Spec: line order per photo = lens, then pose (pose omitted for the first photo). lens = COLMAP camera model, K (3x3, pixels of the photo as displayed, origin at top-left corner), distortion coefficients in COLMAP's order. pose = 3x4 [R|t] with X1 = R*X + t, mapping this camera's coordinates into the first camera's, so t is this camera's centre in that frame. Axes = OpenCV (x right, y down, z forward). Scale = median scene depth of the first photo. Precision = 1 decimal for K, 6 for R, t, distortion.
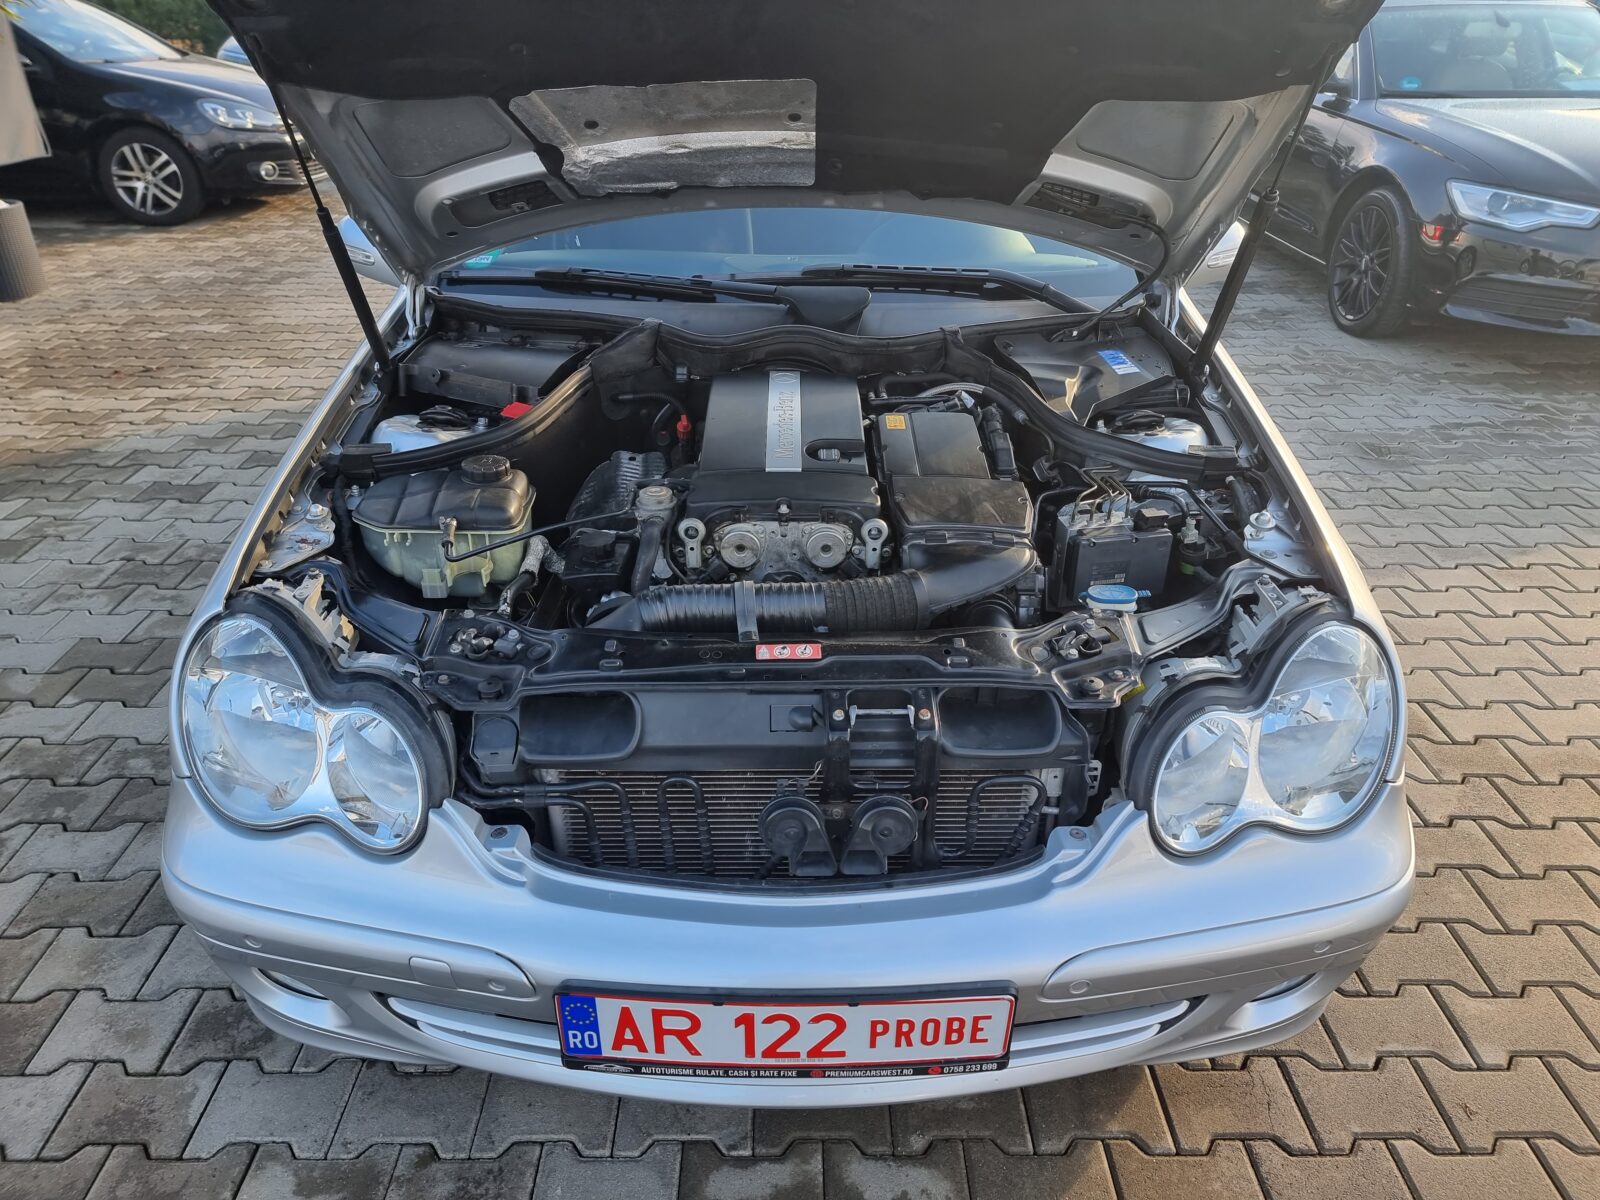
lens RADIAL K [[1124.6, 0, 794.2], [0, 1124.6, 712.6], [0, 0, 1]] dist [0.080310, -0.064830]
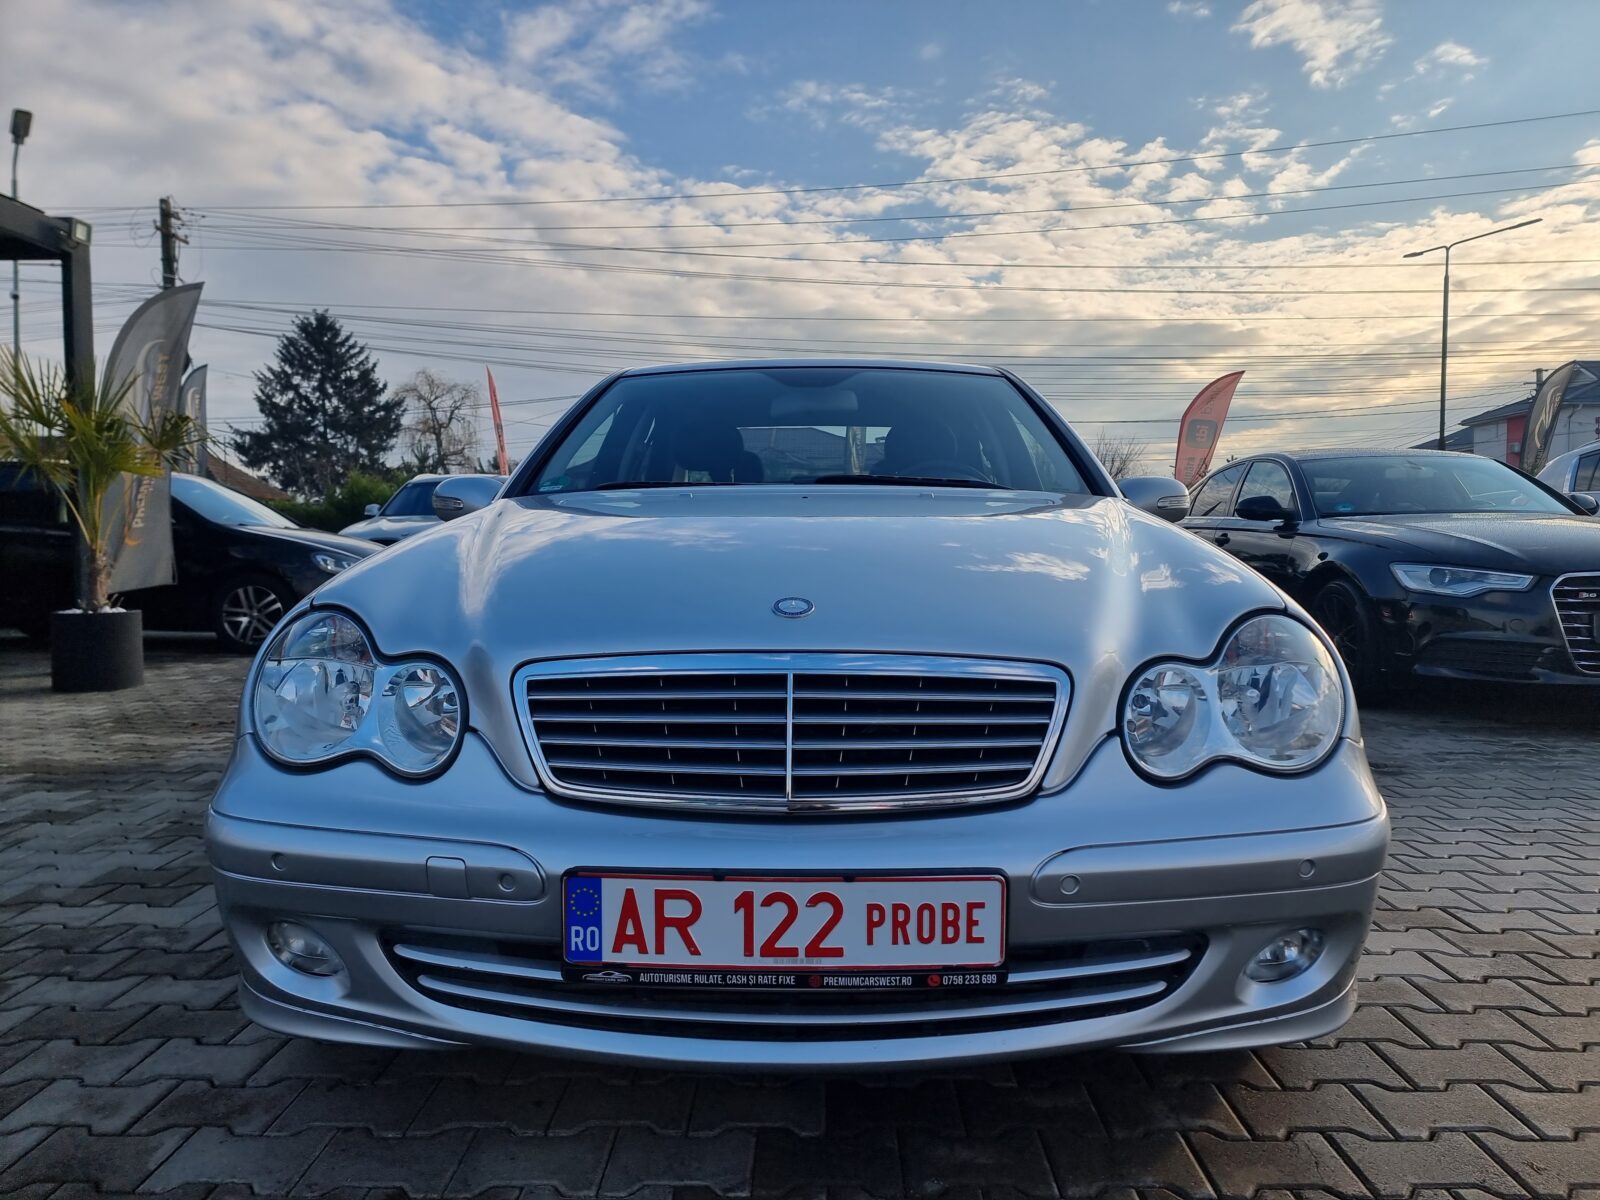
lens RADIAL K [[1130.8, 0, 800.0], [0, 1130.8, 609.4], [0, 0, 1]] dist [0.079538, -0.062648]
pose [[0.999784, -0.000188, -0.020786, 0.021729], [-0.009202, 0.892650, -0.450656, 0.378712], [0.018639, 0.450750, 0.892456, -0.032602]]
